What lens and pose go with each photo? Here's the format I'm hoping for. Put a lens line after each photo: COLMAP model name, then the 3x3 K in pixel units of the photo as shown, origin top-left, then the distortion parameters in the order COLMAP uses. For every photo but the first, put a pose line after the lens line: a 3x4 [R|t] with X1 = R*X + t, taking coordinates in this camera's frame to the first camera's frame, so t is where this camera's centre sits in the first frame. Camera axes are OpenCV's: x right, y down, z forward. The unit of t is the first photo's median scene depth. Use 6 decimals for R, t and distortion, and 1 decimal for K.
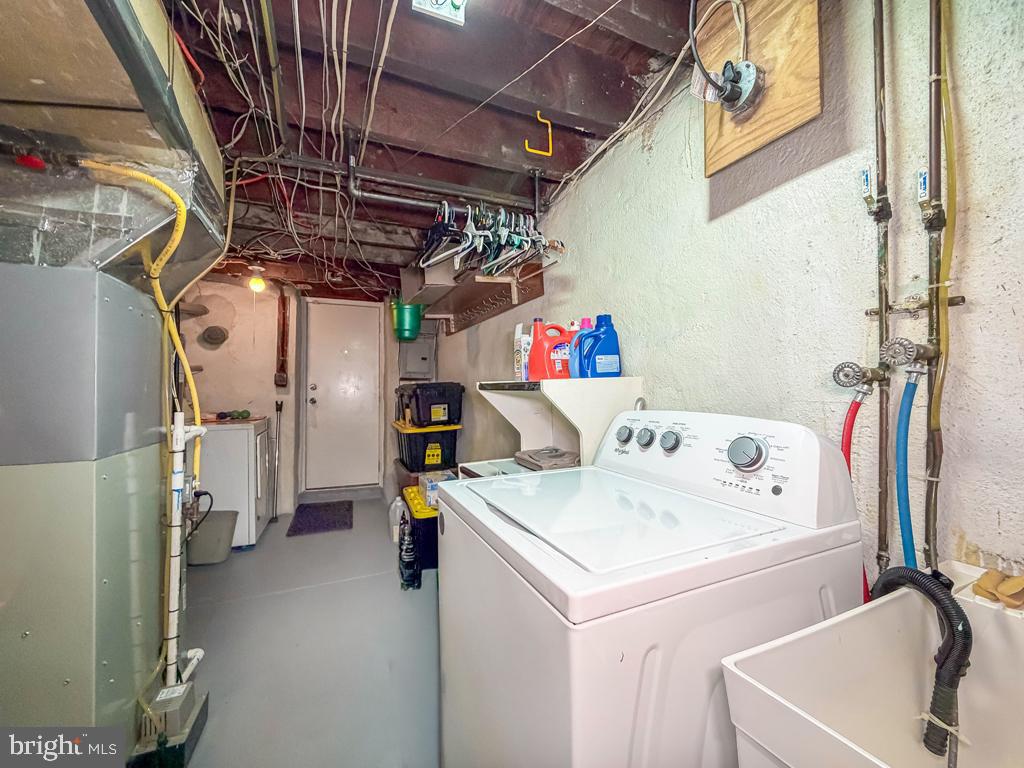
lens RADIAL K [[411.3, 0, 499.8], [0, 411.3, 384.4], [0, 0, 1]] dist [0.000321, -0.000115]
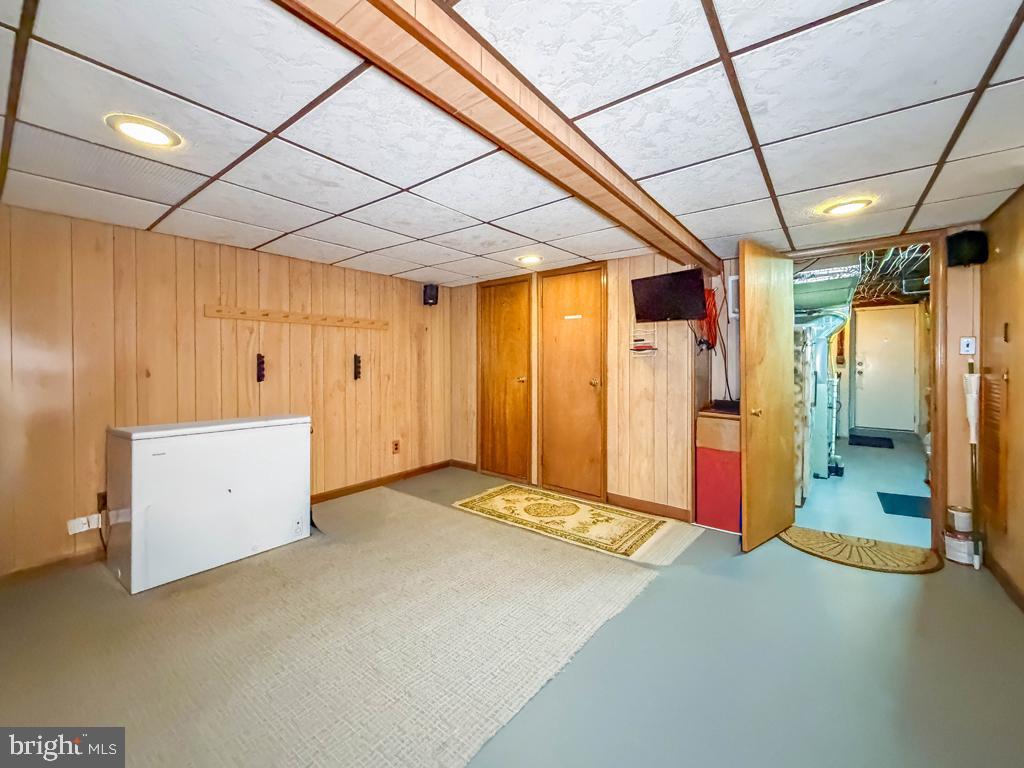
lens RADIAL K [[424.1, 0, 507.1], [0, 424.1, 370.8], [0, 0, 1]] dist [-0.001243, -0.000404]
pose [[0.501316, 0.005043, -0.865250, 0.312588], [0.017970, 0.999707, 0.016239, -0.019943], [0.865078, -0.023689, 0.501078, -1.114972]]
